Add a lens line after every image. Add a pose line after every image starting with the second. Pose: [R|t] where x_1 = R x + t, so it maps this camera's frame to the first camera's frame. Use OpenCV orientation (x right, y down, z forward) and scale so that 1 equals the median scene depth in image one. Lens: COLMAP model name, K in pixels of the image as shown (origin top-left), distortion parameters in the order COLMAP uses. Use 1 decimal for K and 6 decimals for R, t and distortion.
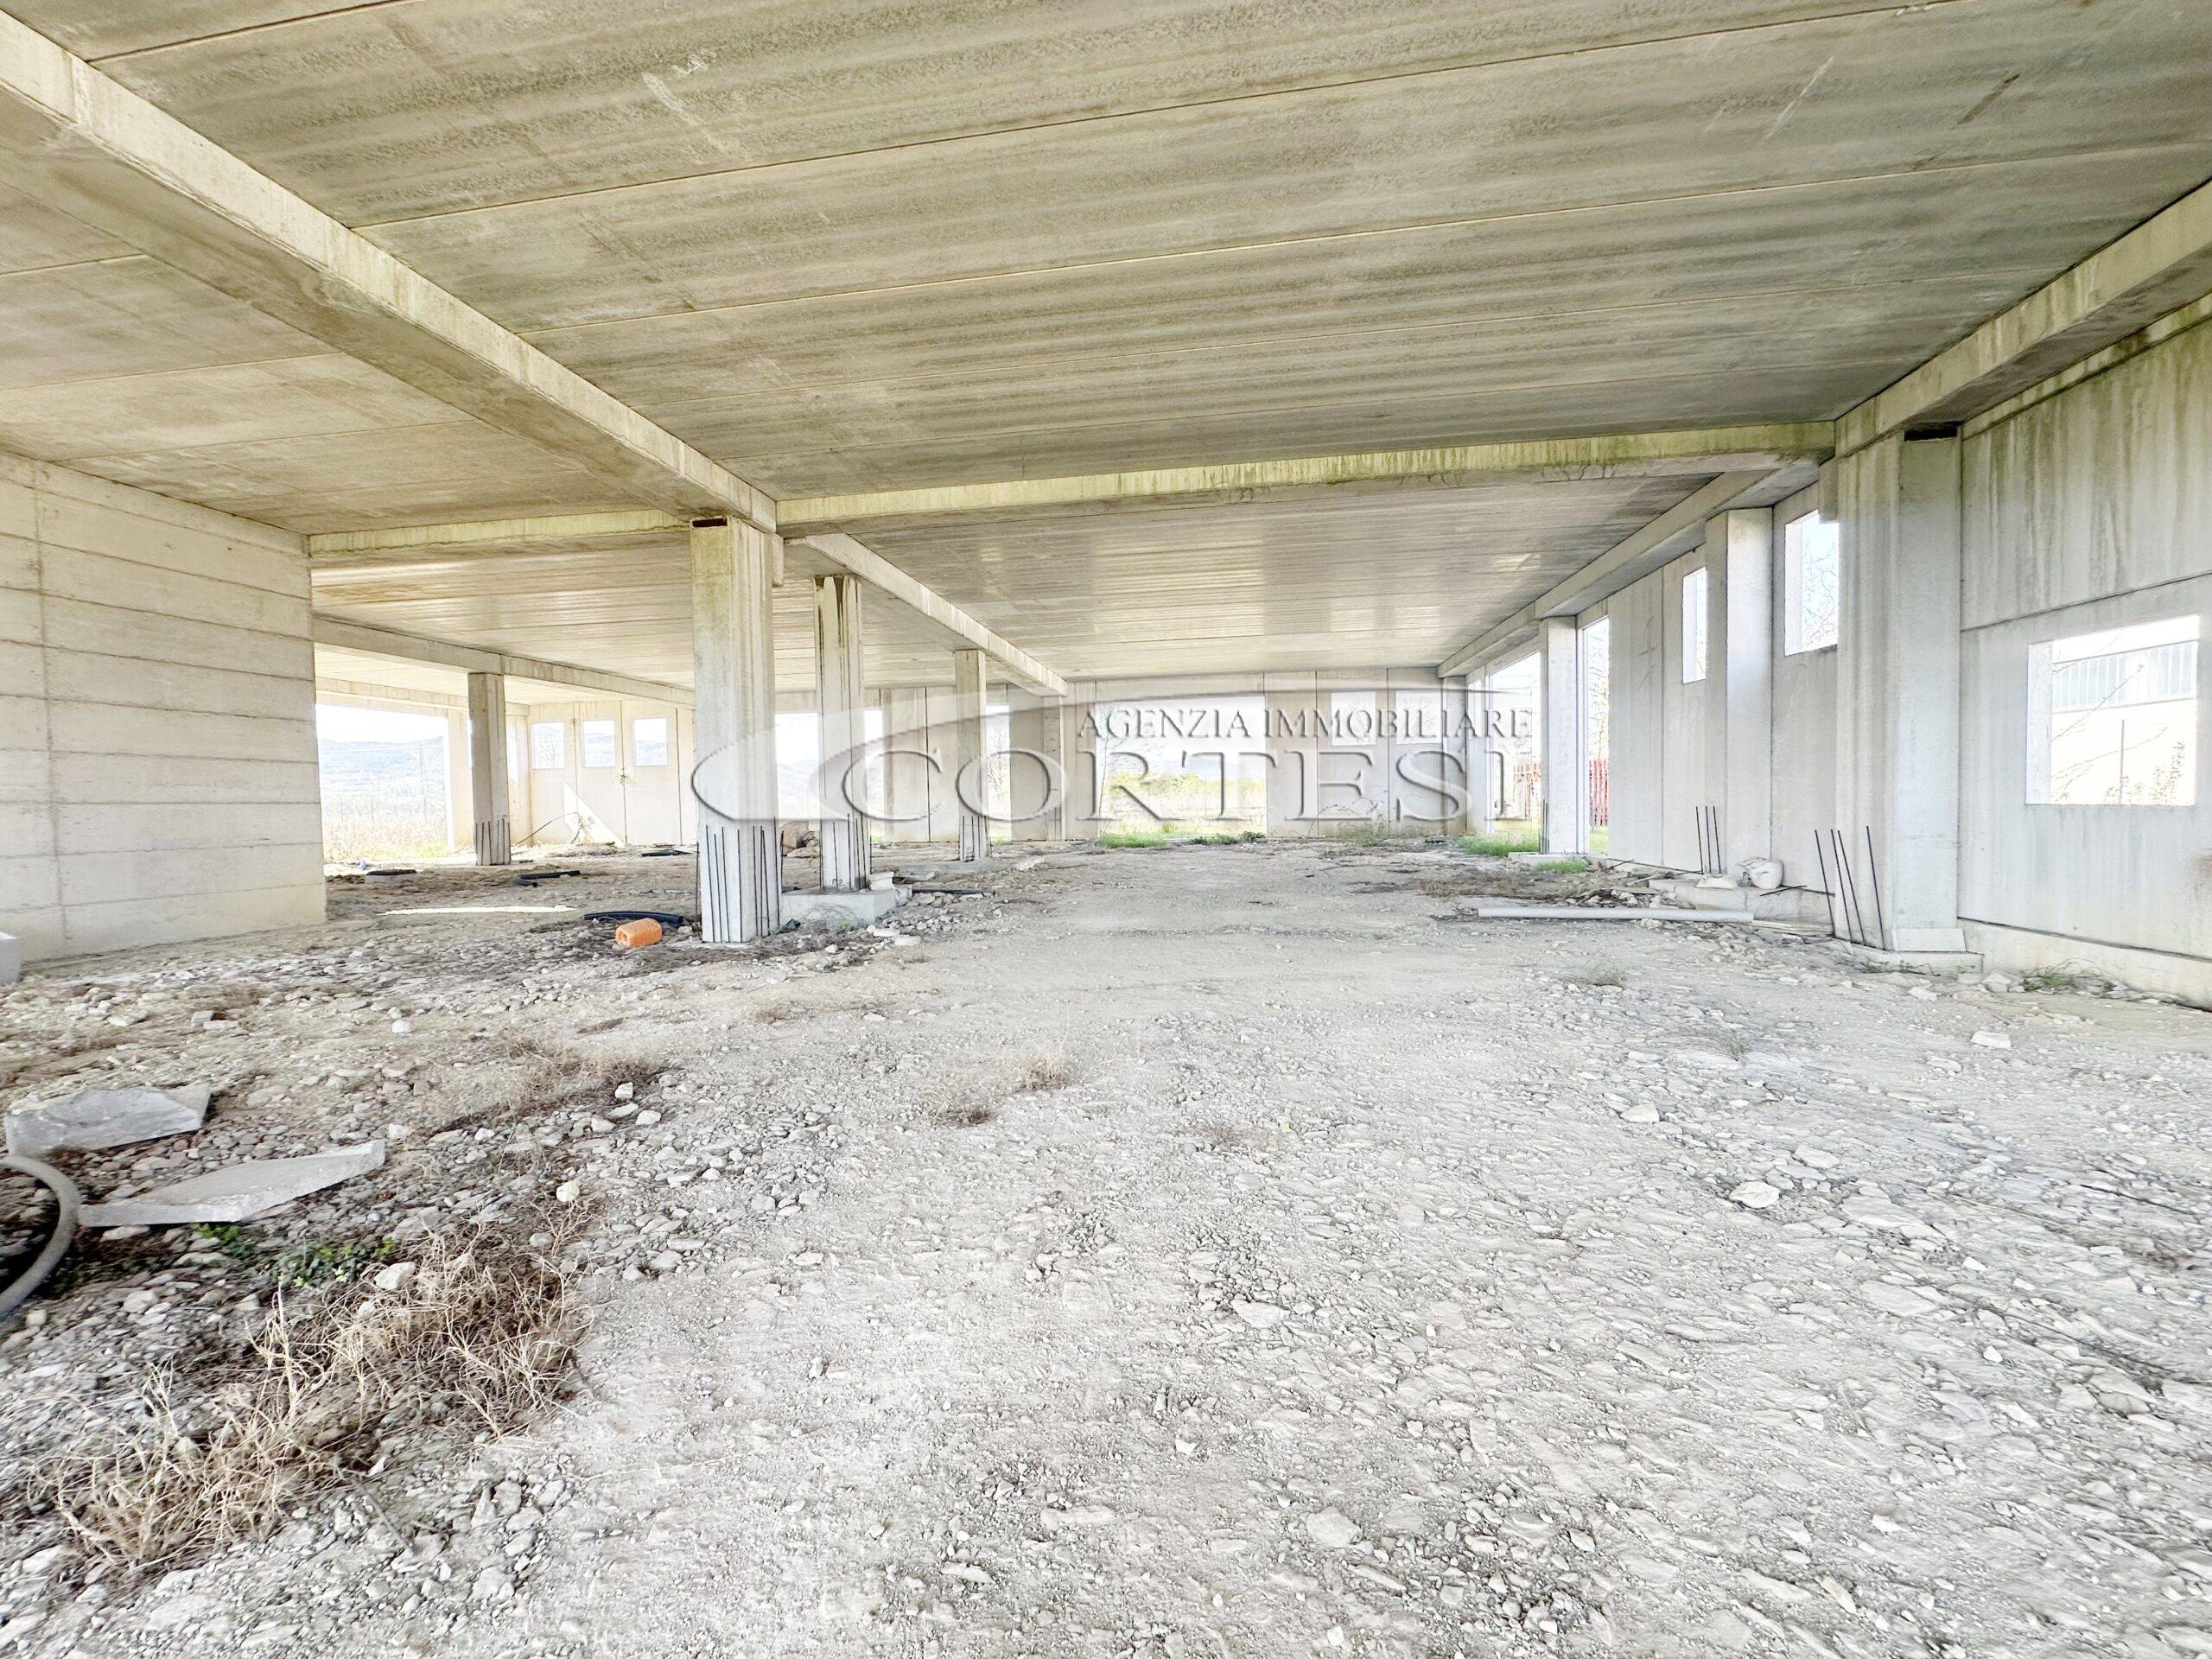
lens RADIAL K [[879.7, 0, 1106.5], [0, 879.7, 825.0], [0, 0, 1]] dist [-0.001771, 0.000210]
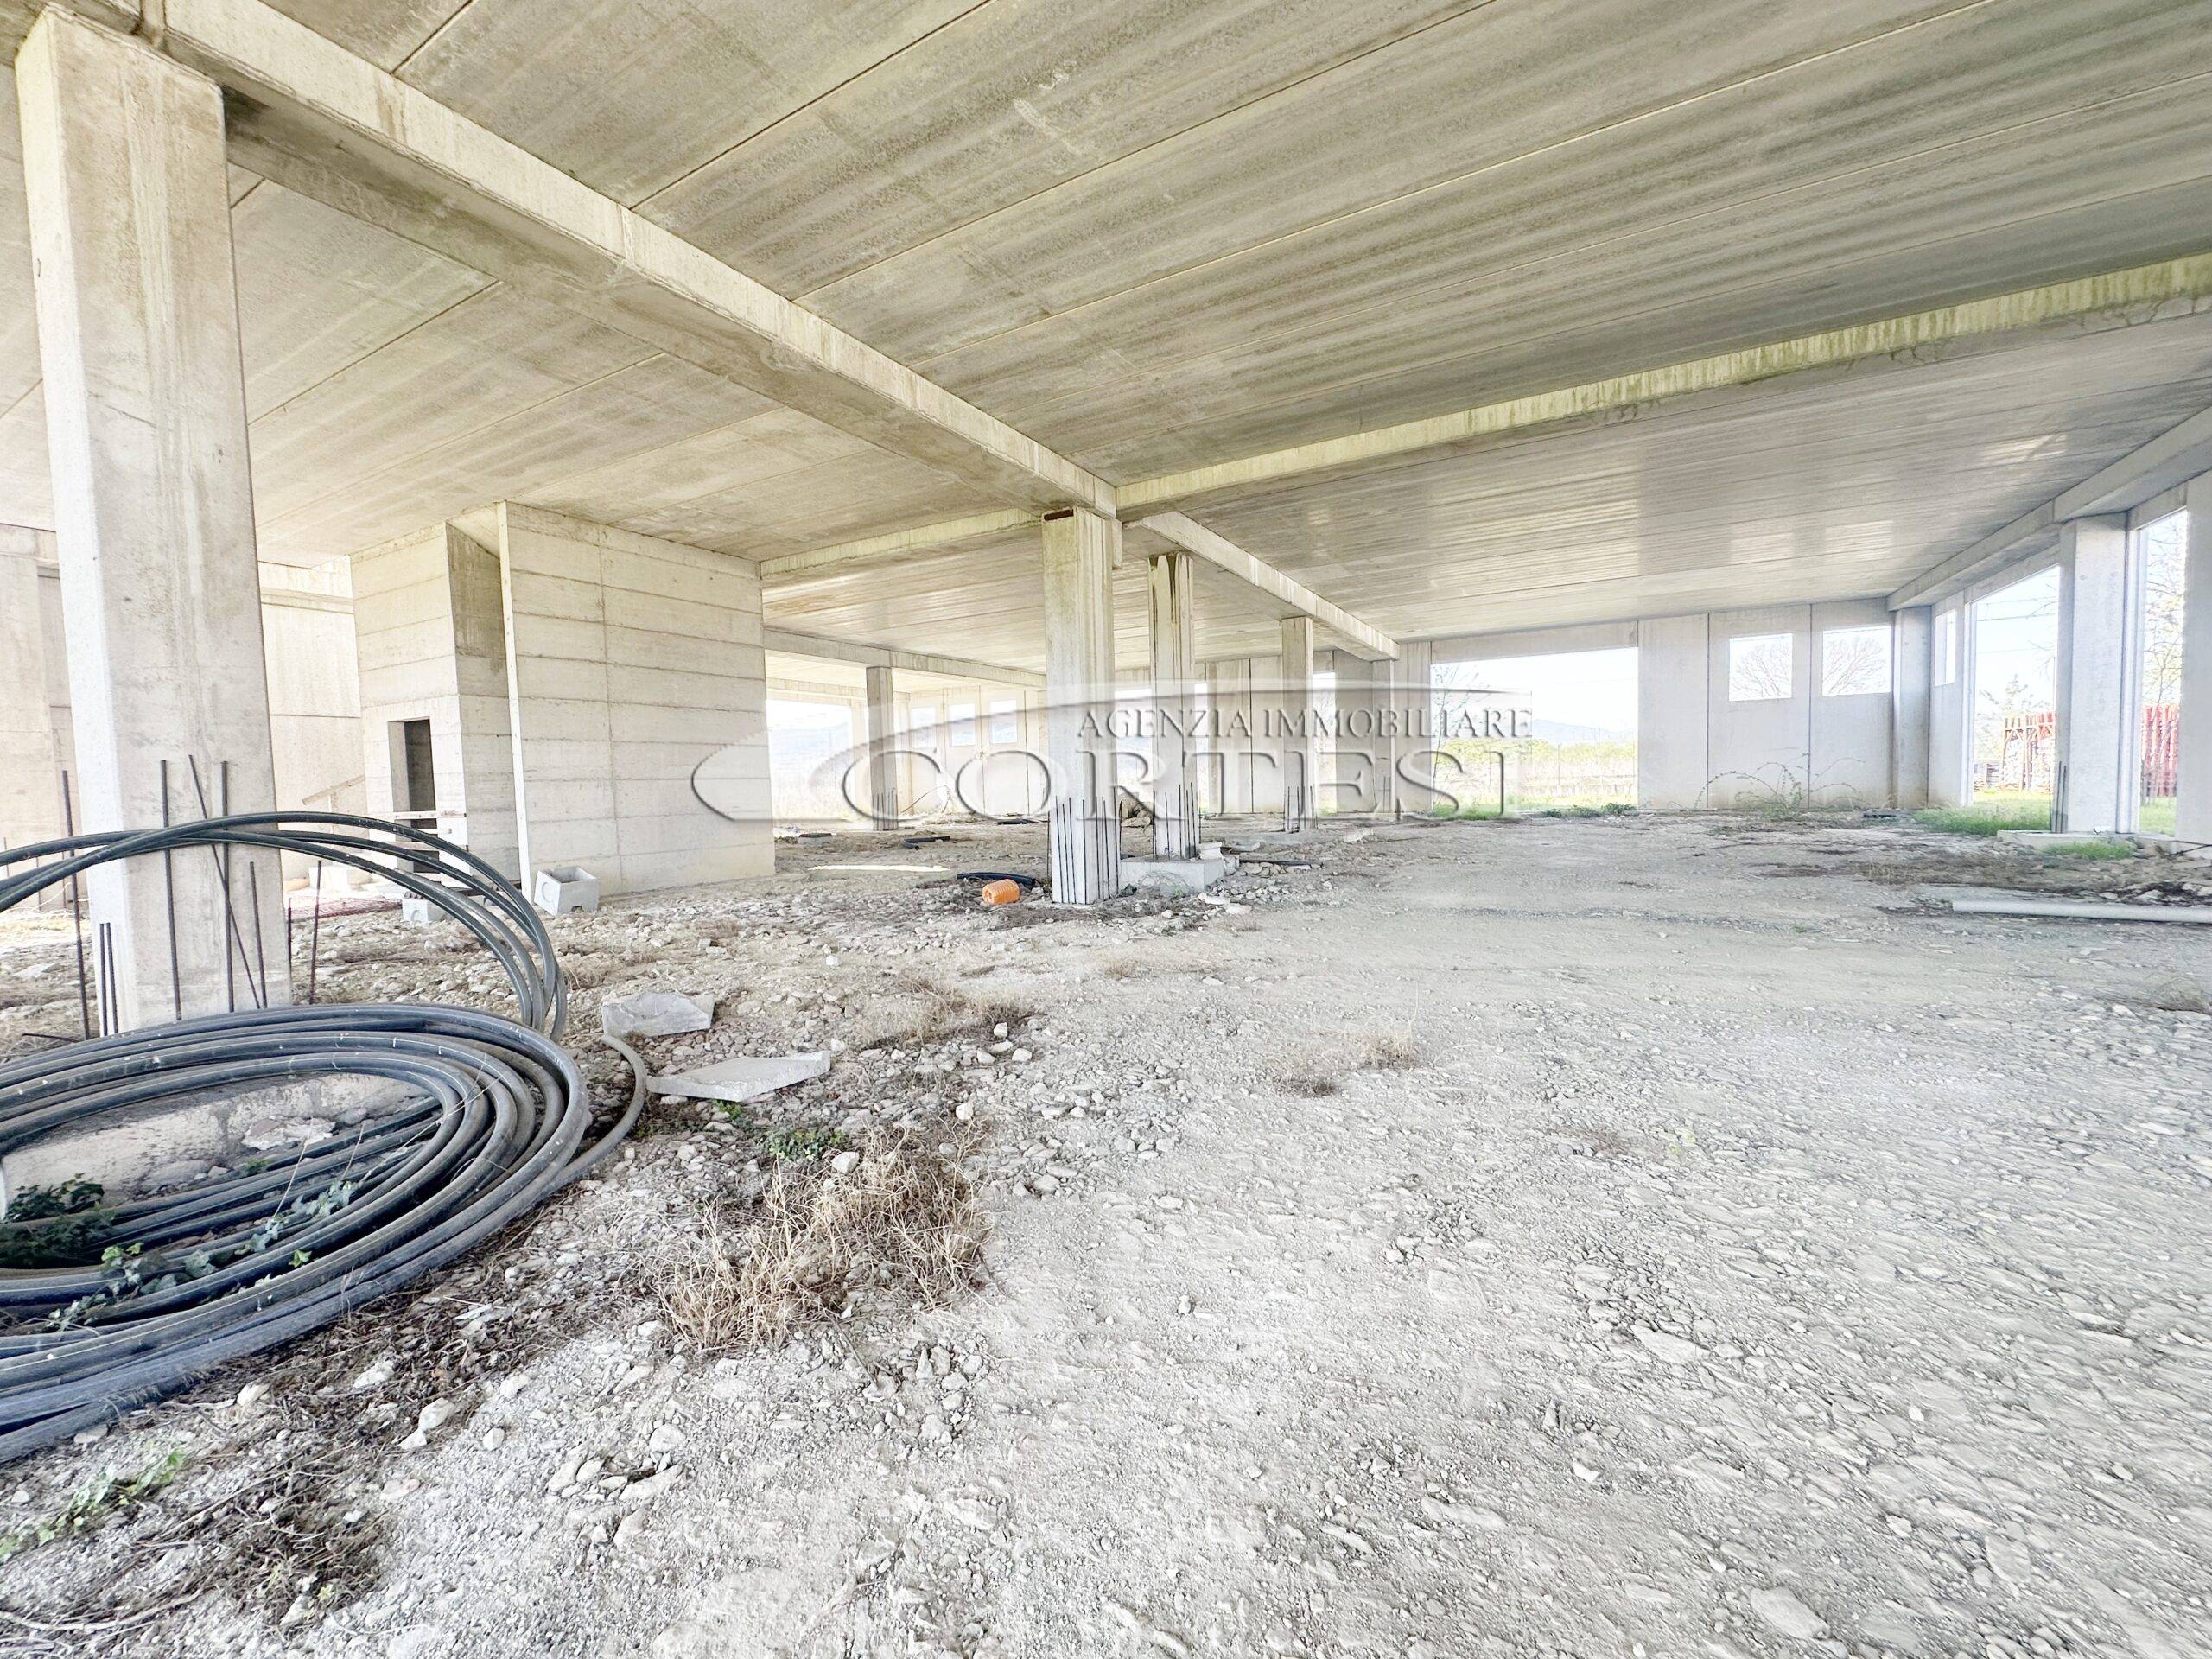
lens RADIAL K [[879.7, 0, 1106.2], [0, 879.7, 825.3], [0, 0, 1]] dist [-0.001771, 0.000210]
pose [[0.936121, 0.011302, -0.351497, -0.020164], [0.000155, 0.999470, 0.032548, 0.002642], [0.351679, -0.030523, 0.935623, -0.001597]]
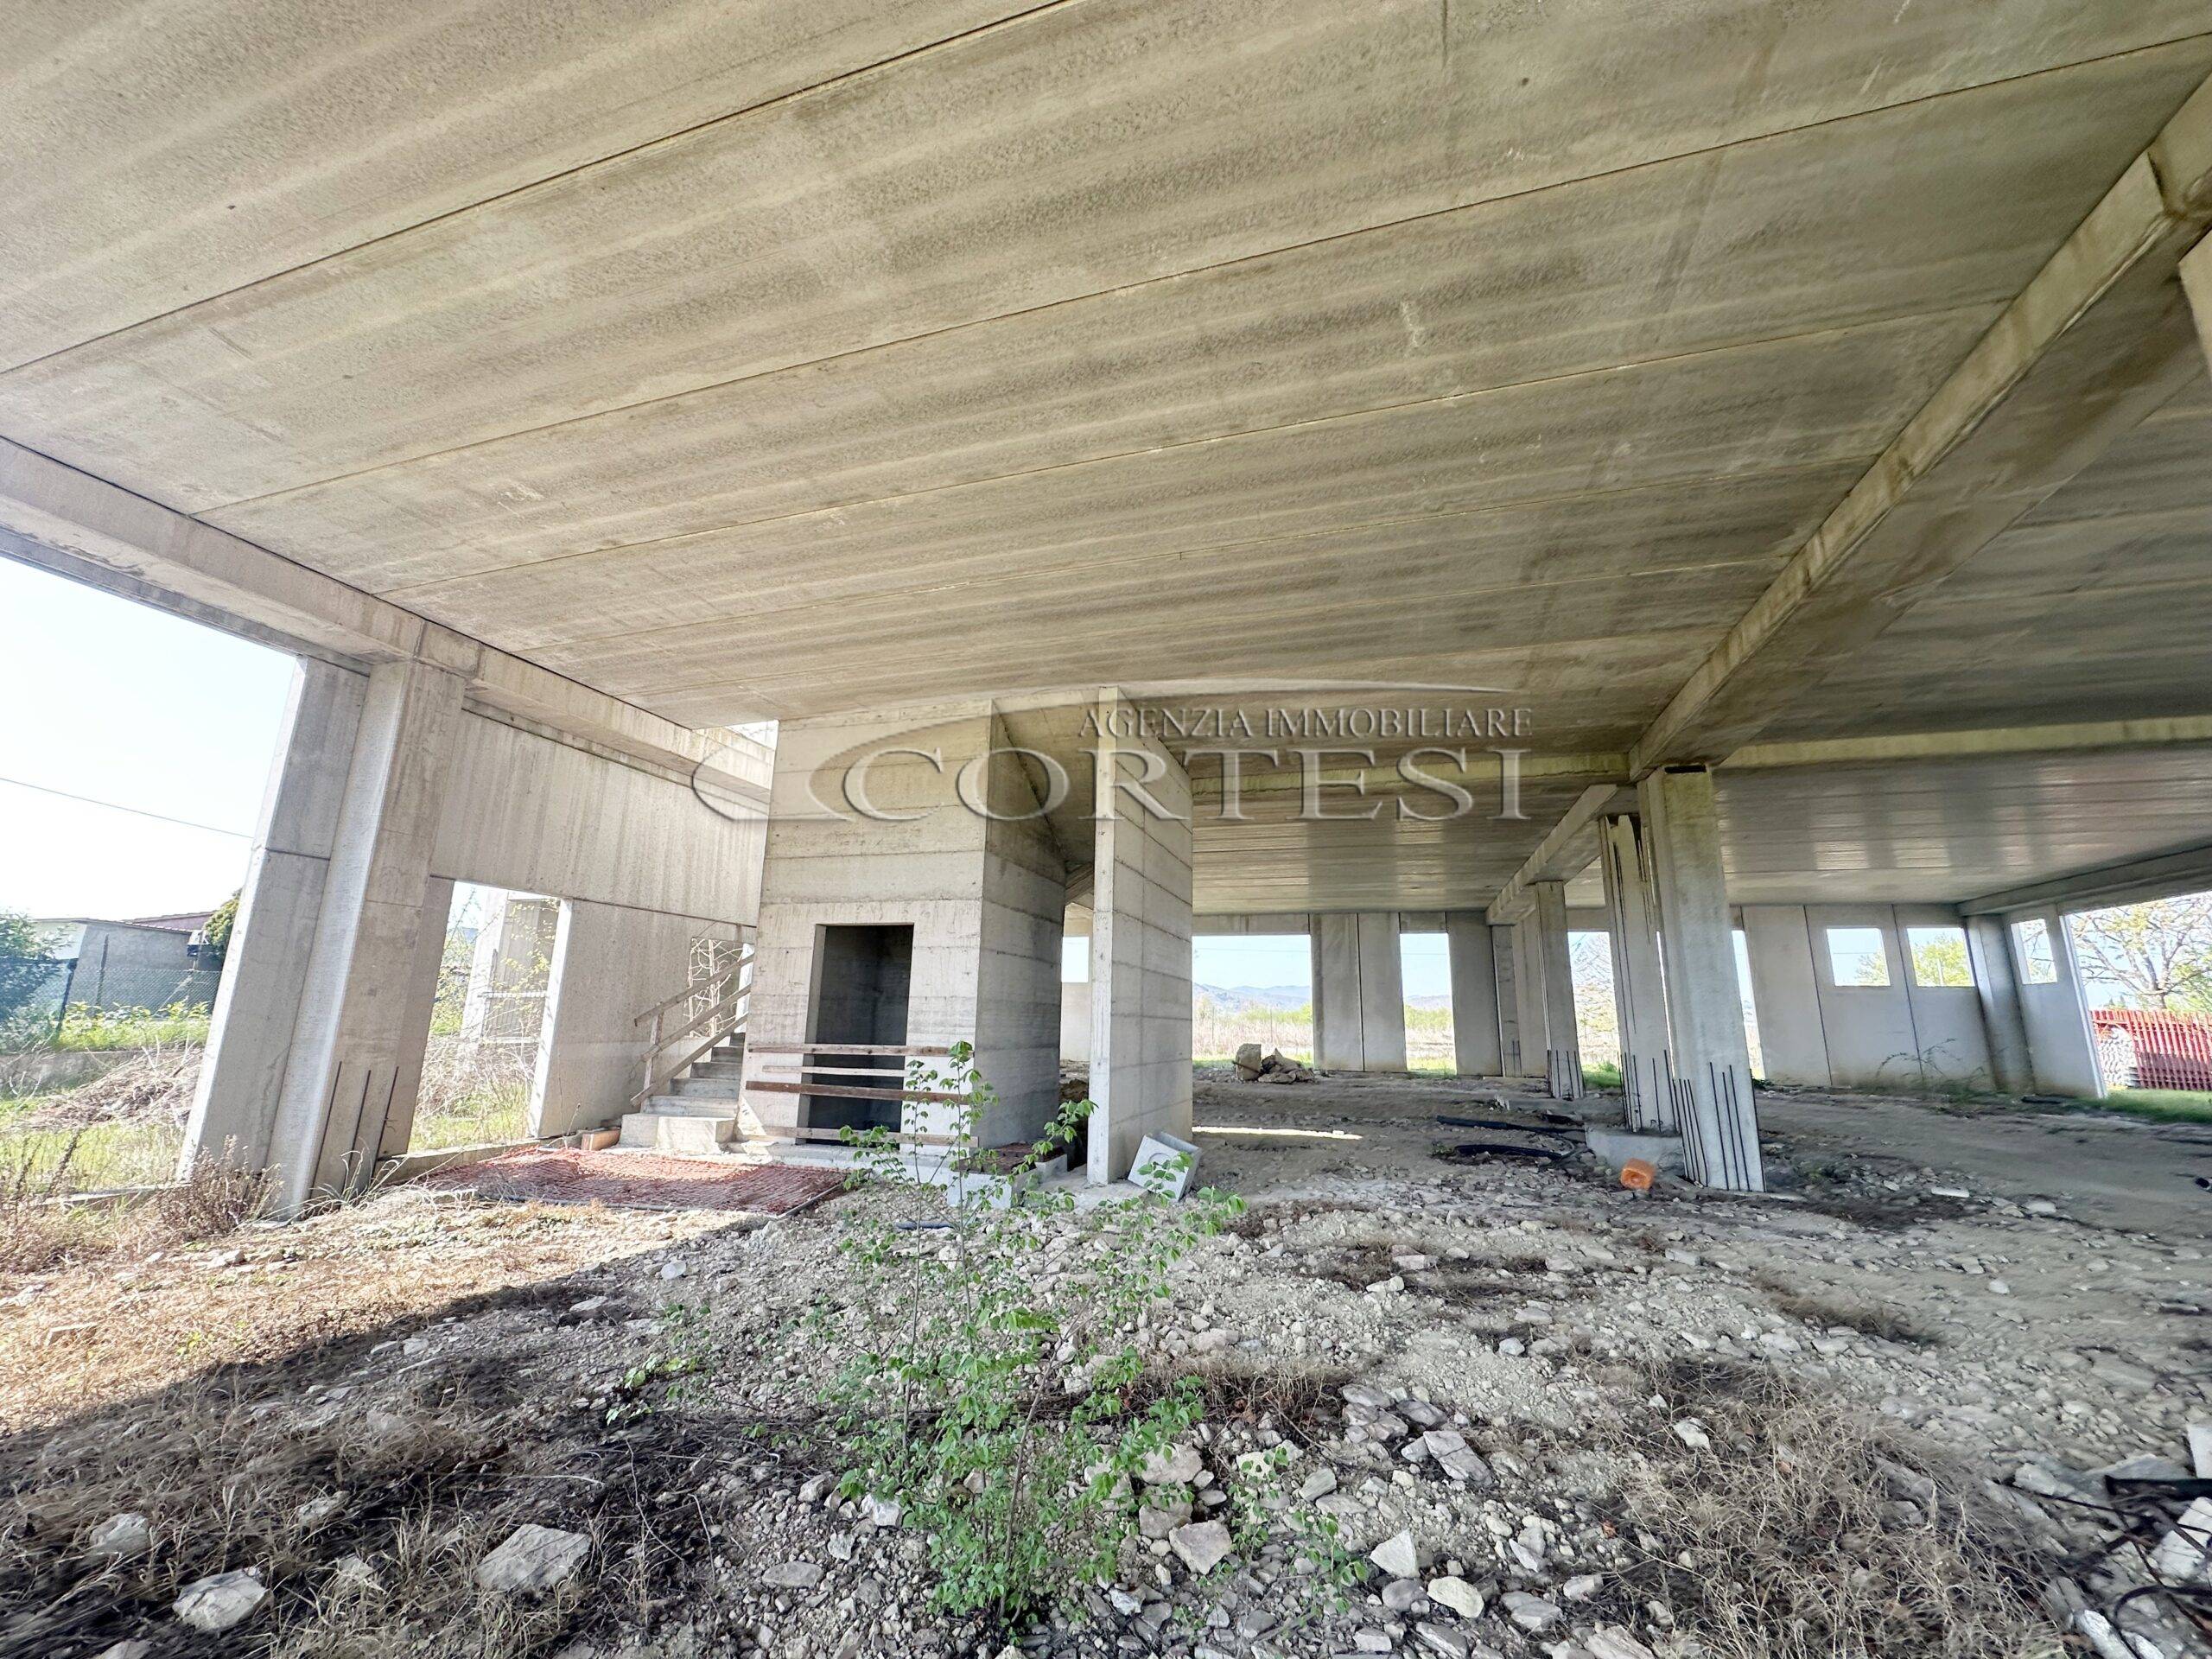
lens RADIAL K [[879.7, 0, 1107.5], [0, 879.7, 833.0], [0, 0, 1]] dist [-0.001771, 0.000210]
pose [[0.988296, 0.007434, -0.152369, -1.554597], [-0.043548, 0.970999, -0.235084, 0.019472], [0.146203, 0.238968, 0.959958, -0.169747]]
